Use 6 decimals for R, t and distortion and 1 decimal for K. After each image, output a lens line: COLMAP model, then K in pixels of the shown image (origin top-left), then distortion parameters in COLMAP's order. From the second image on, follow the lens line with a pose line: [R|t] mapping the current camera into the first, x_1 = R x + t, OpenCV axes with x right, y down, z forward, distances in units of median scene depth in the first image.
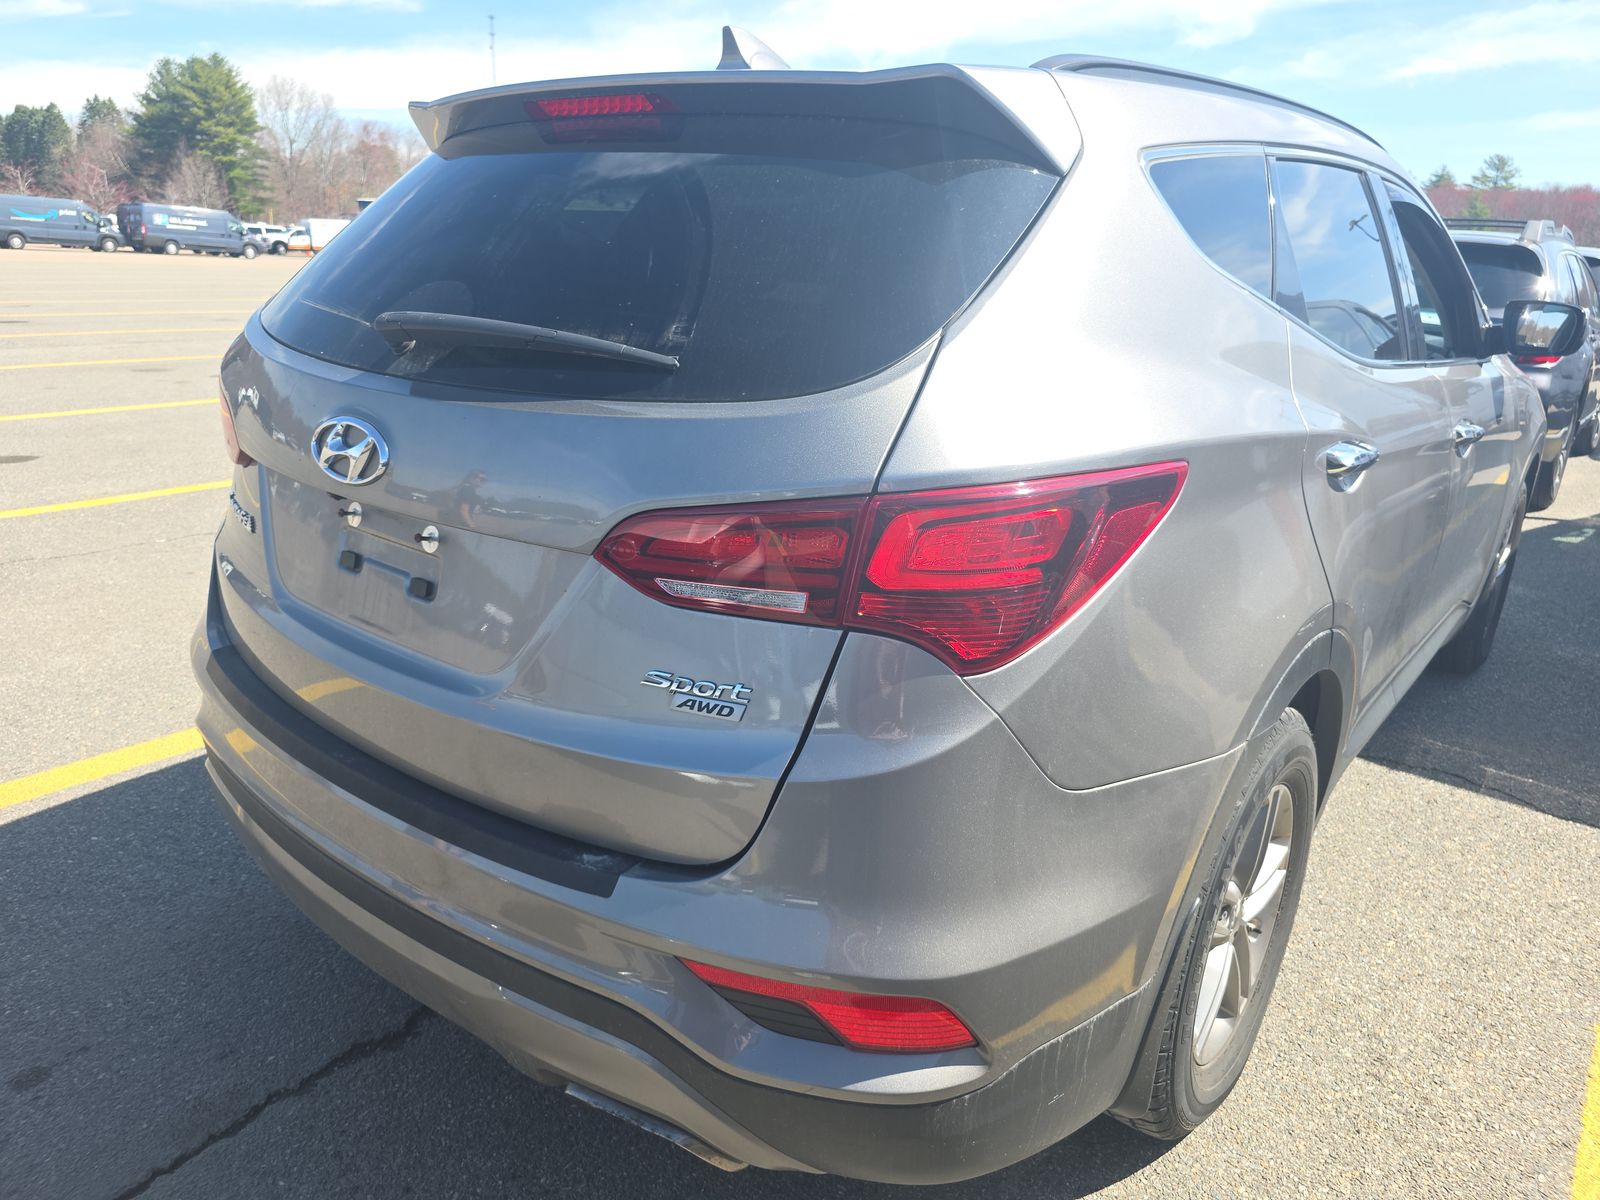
lens RADIAL K [[1124.5, 0, 802.5], [0, 1124.5, 576.1], [0, 0, 1]] dist [0.084024, -0.101860]
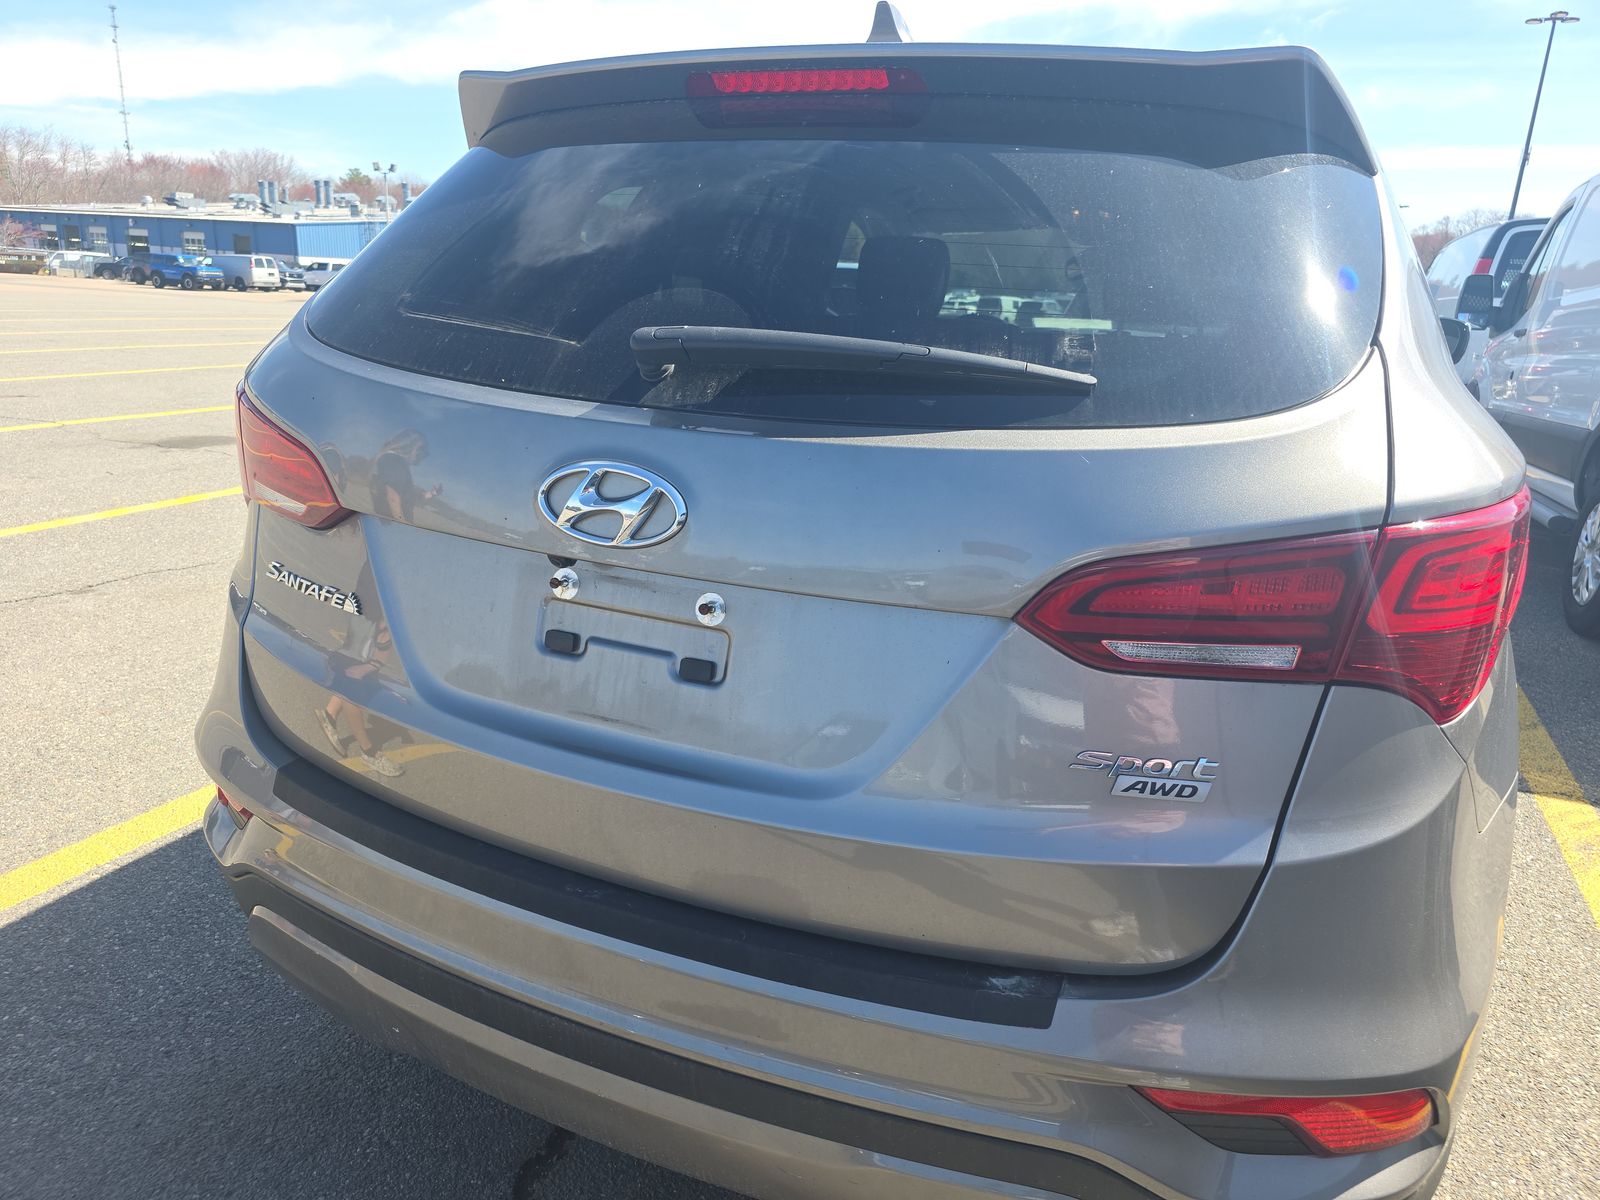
lens RADIAL K [[1117.8, 0, 800.0], [0, 1117.8, 600.0], [0, 0, 1]] dist [0.059044, -0.052838]
pose [[0.964005, -0.066831, 0.257347, -0.534751], [0.066138, 0.997746, 0.011356, -0.050425], [-0.257525, 0.006073, 0.966252, 0.245936]]
